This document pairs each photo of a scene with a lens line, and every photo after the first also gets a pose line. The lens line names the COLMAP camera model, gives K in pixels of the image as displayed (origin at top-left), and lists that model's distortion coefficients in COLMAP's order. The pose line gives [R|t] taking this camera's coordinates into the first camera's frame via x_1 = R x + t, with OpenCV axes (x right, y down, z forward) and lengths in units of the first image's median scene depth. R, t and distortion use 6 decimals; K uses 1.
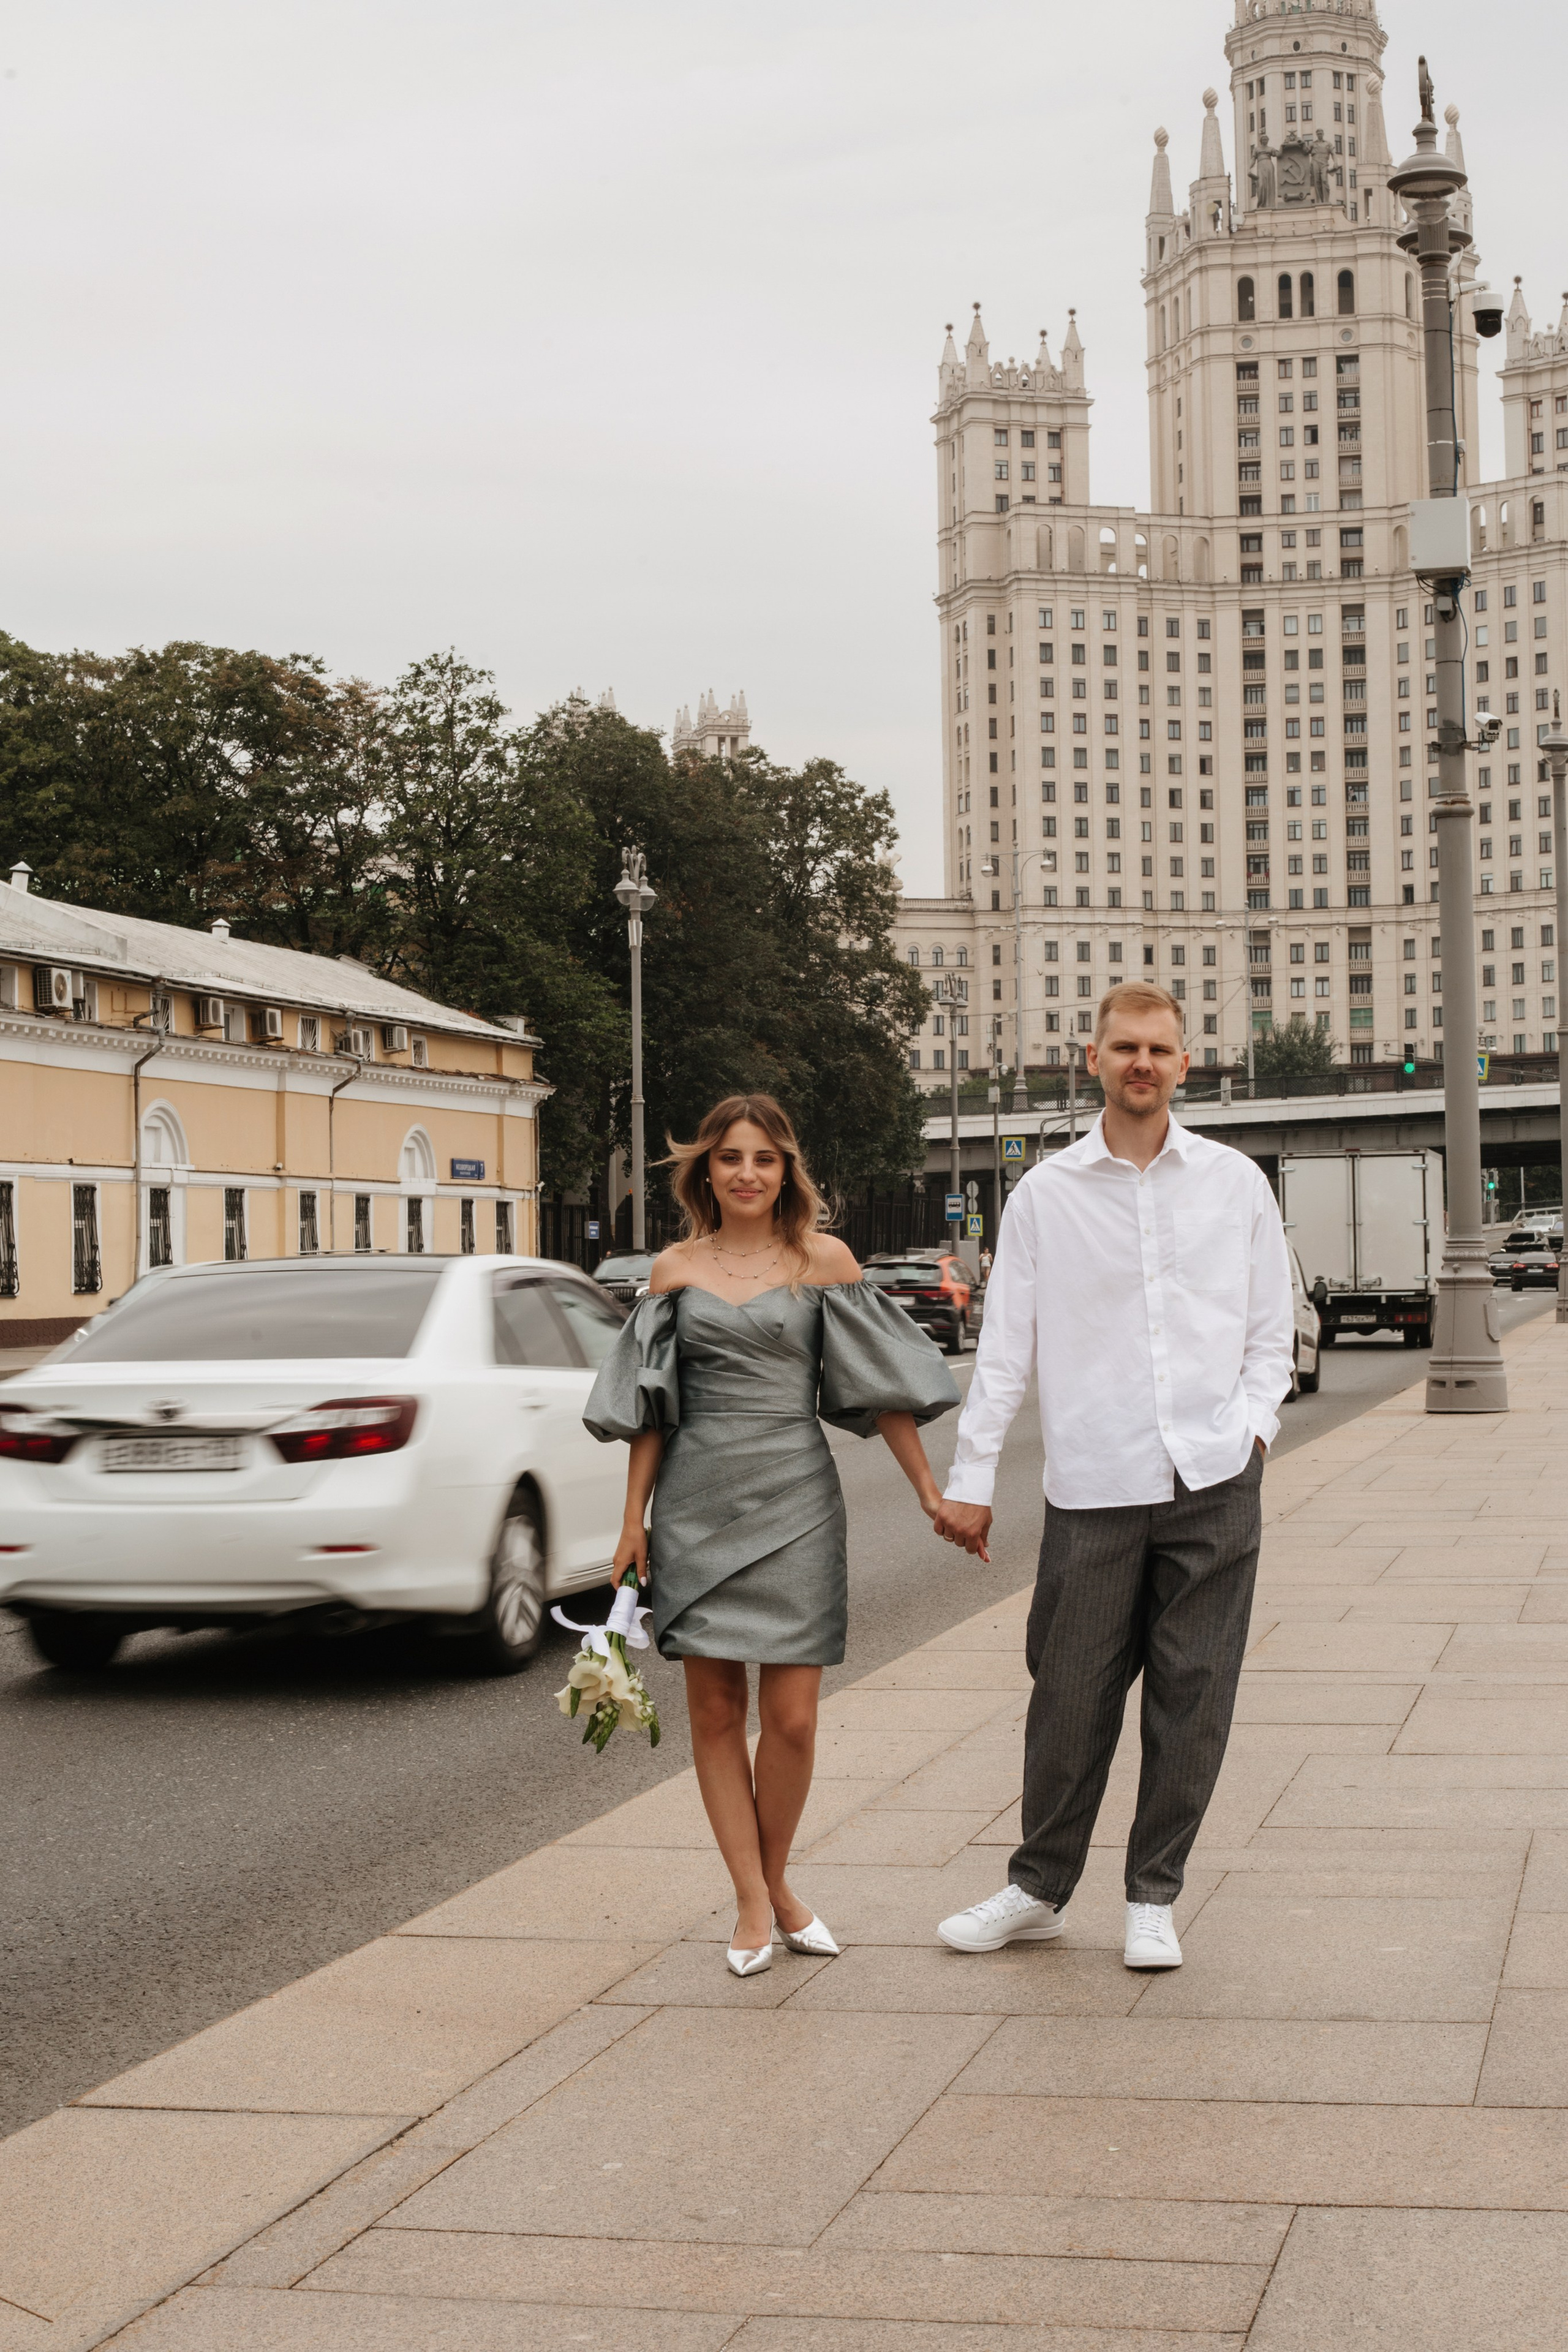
lens RADIAL K [[3914.8, 0, 769.5], [0, 3914.8, 1186.5], [0, 0, 1]] dist [-0.079418, -0.107724]
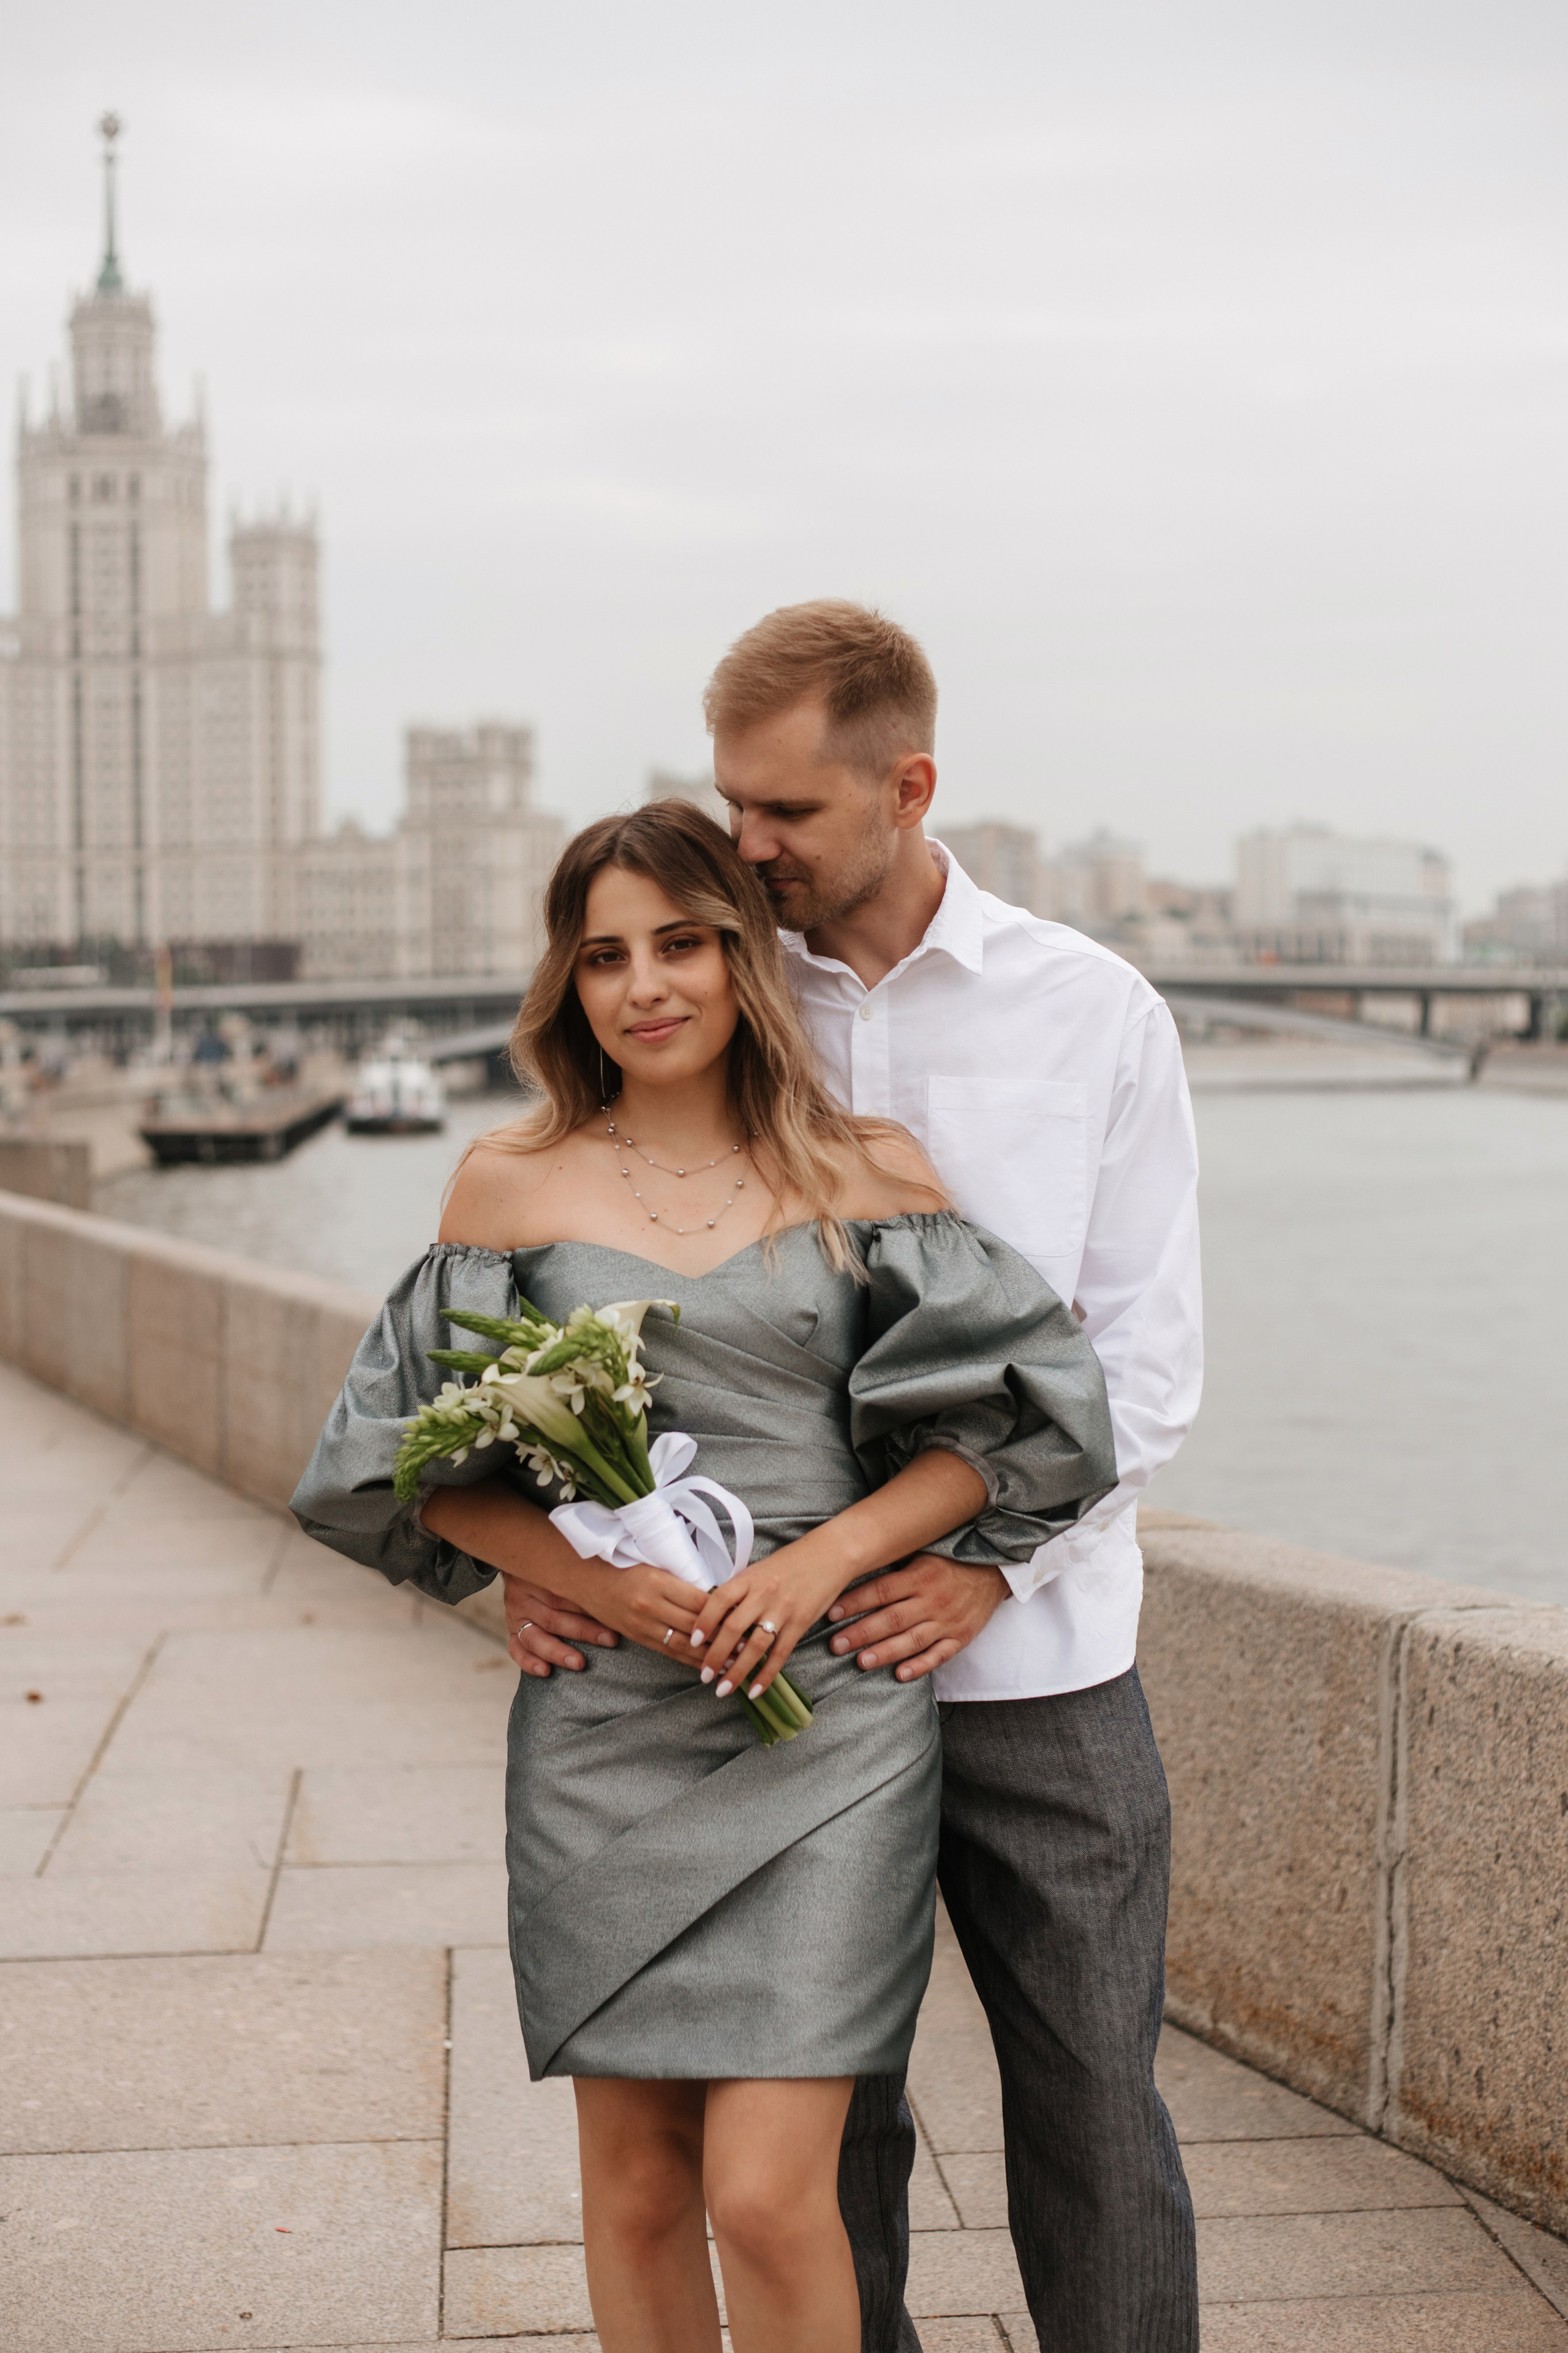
lens RADIAL K [[3876.4, 0, 979.8], [0, 3876.4, 1227.5], [0, 0, 1]] dist [-0.142045, 0.110682]
pose [[0.934532, -0.013347, 0.355629, -0.107062], [-0.009060, 0.998080, 0.061269, -0.013549], [-0.355764, -0.060480, 0.932617, -0.718597]]
